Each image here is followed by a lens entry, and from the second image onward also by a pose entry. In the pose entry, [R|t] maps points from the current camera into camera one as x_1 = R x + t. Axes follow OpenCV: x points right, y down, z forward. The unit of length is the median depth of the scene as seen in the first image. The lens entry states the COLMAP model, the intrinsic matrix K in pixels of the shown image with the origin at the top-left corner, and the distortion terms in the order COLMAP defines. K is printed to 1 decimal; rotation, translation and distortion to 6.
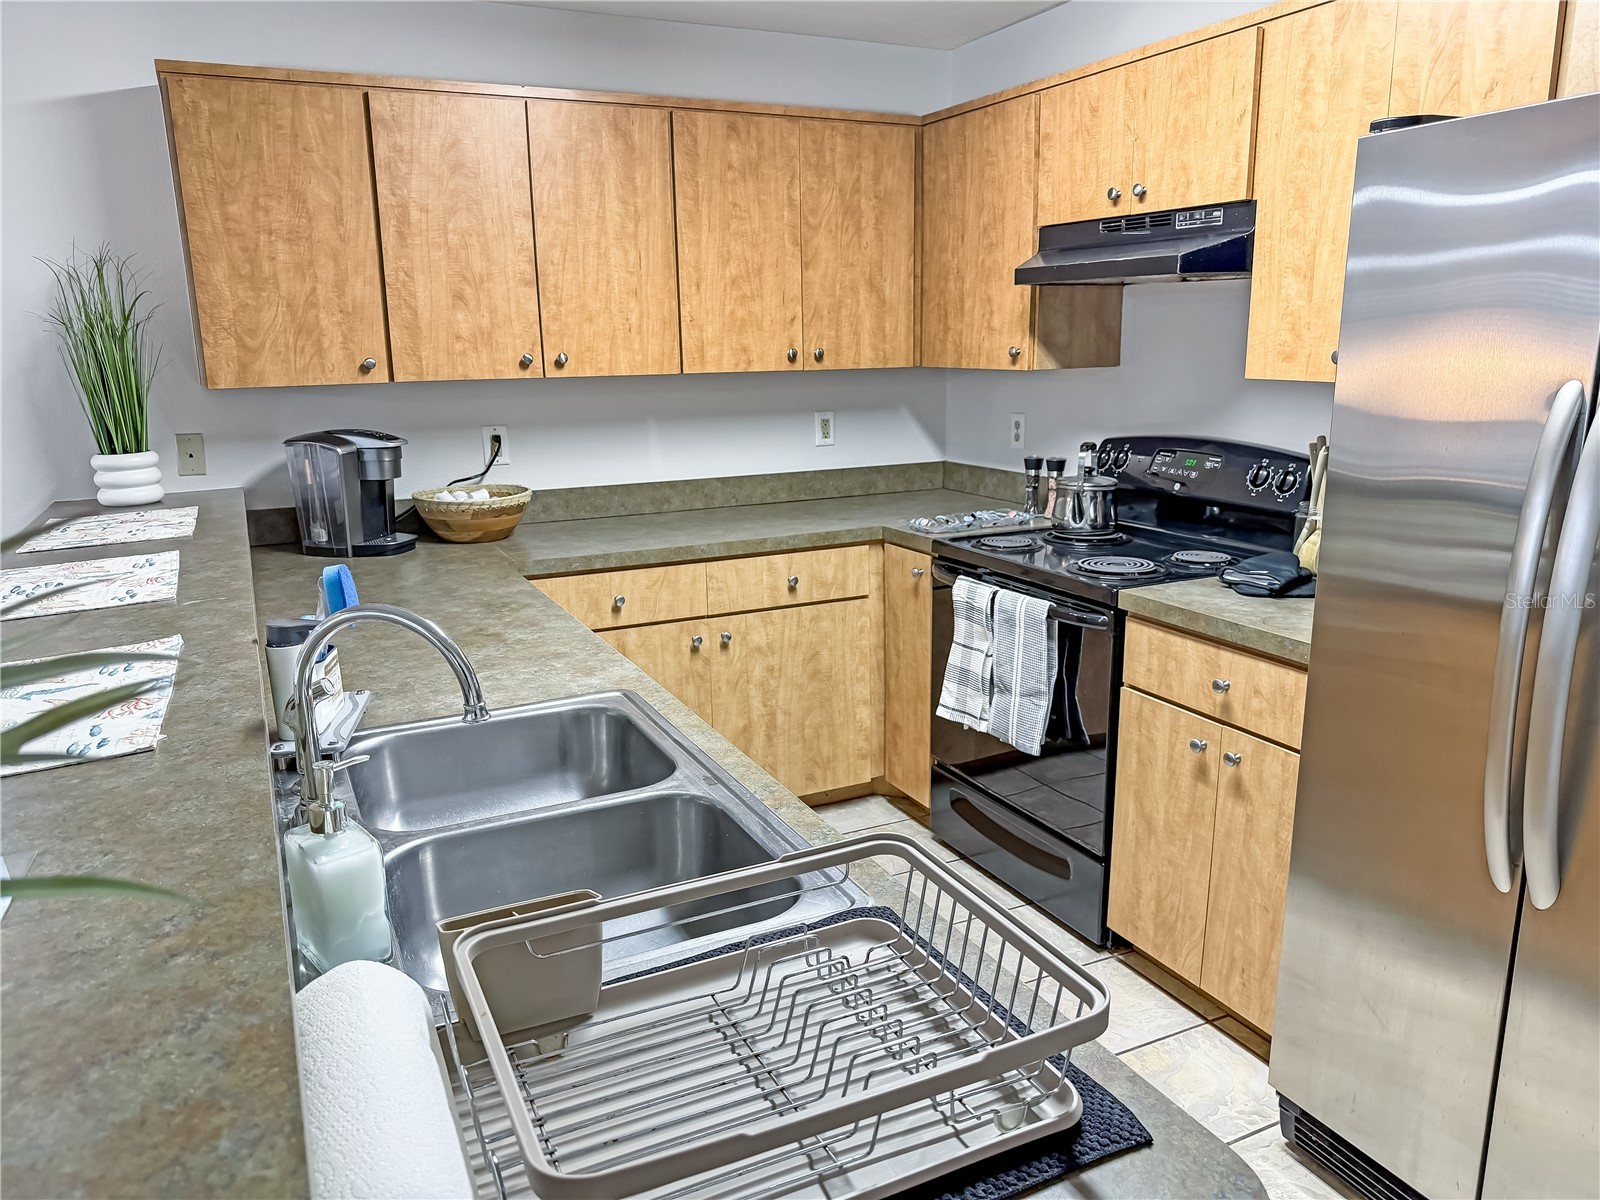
lens RADIAL K [[1203.0, 0, 803.1], [0, 1203.0, 609.8], [0, 0, 1]] dist [-0.001424, -0.006494]
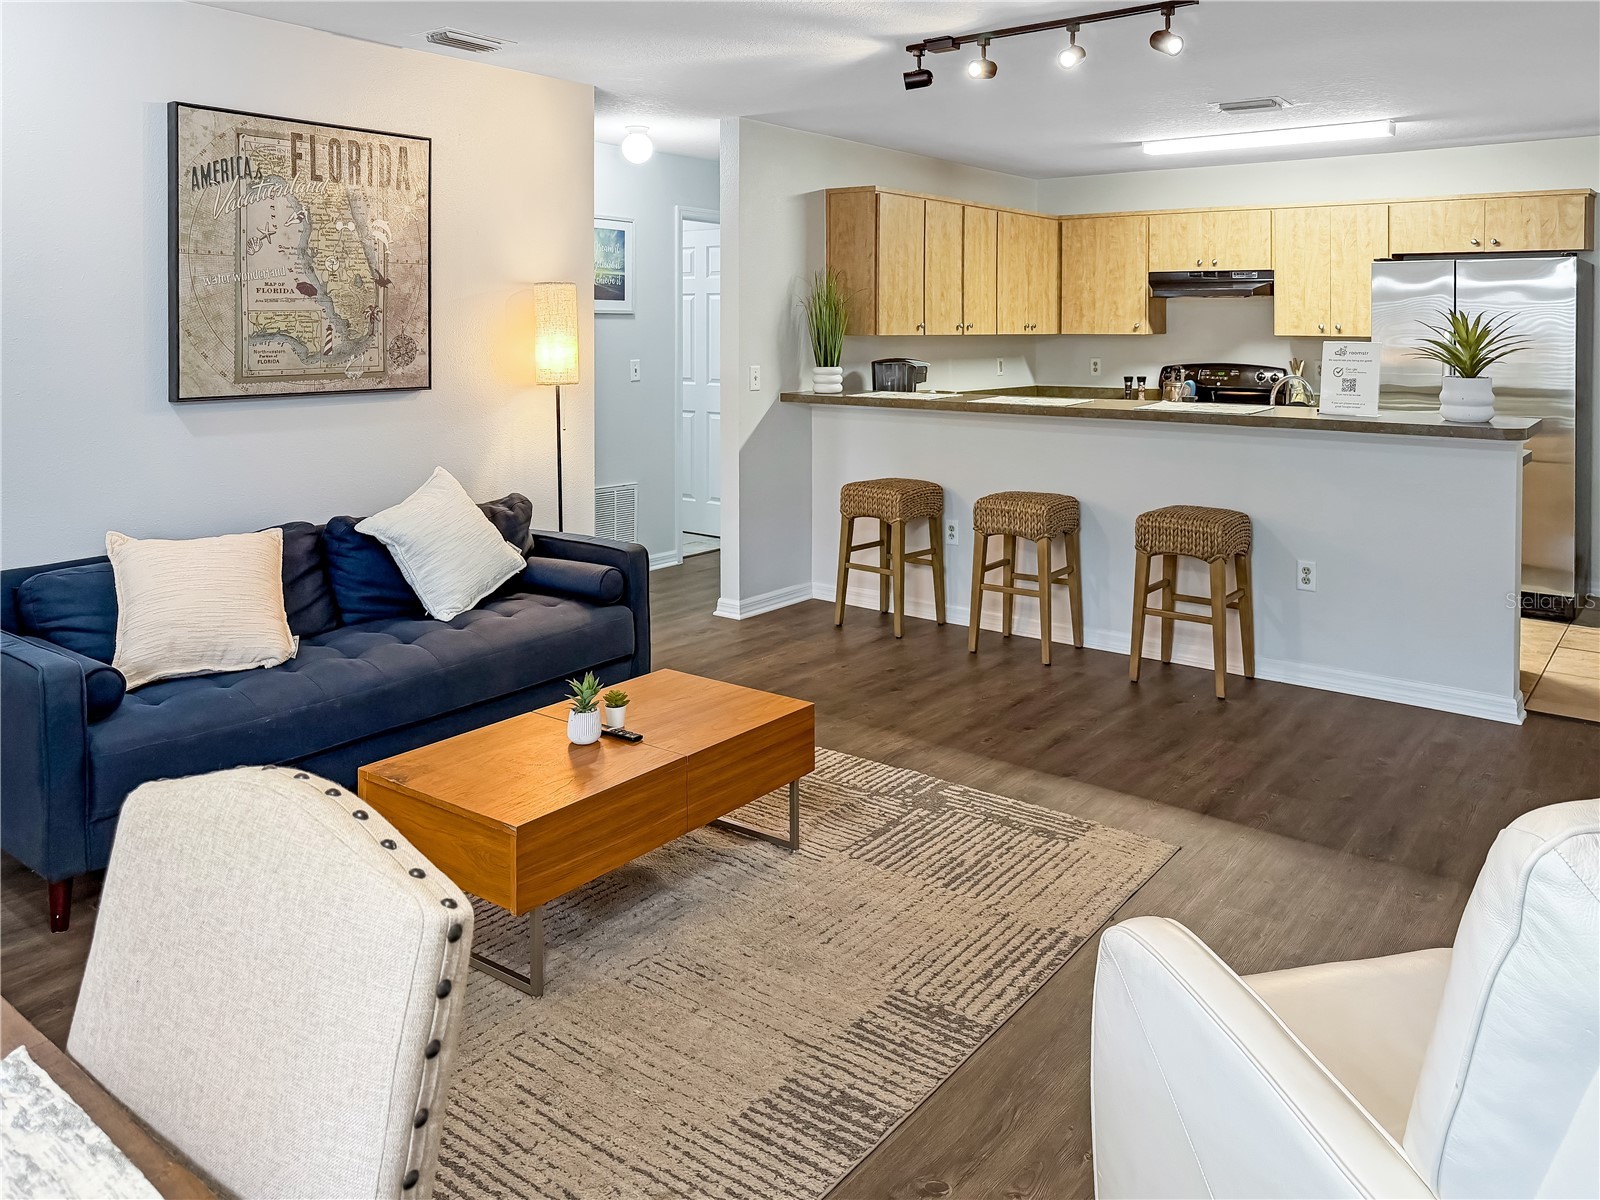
lens RADIAL K [[1203.0, 0, 811.2], [0, 1203.0, 591.3], [0, 0, 1]] dist [-0.001424, -0.006494]
pose [[0.892073, -0.082227, 0.444347, -1.490477], [0.087234, 0.996145, 0.009206, 0.221354], [-0.443391, 0.030549, 0.895808, -0.787151]]
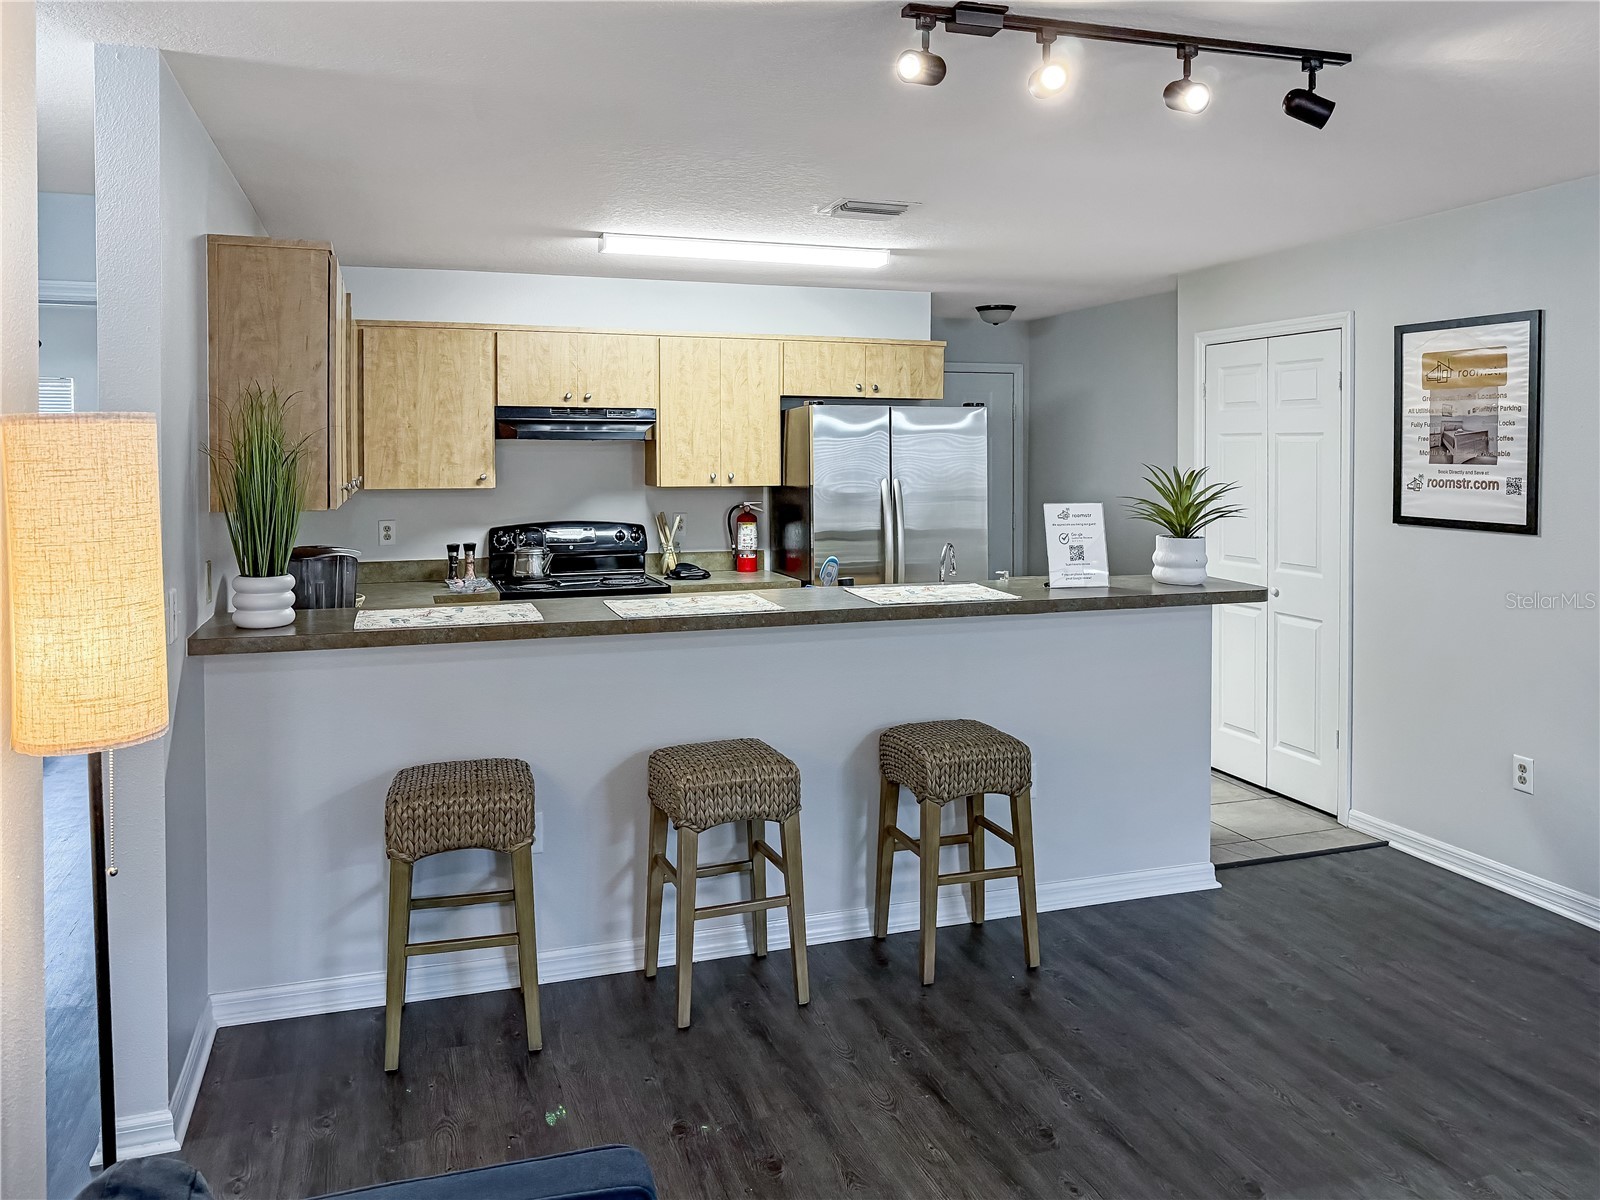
lens RADIAL K [[1203.0, 0, 807.6], [0, 1203.0, 587.5], [0, 0, 1]] dist [-0.001424, -0.006494]
pose [[0.113914, -0.098016, 0.988644, -1.500219], [0.222105, 0.972448, 0.070819, -0.087901], [-0.968346, 0.211515, 0.132545, 0.393813]]
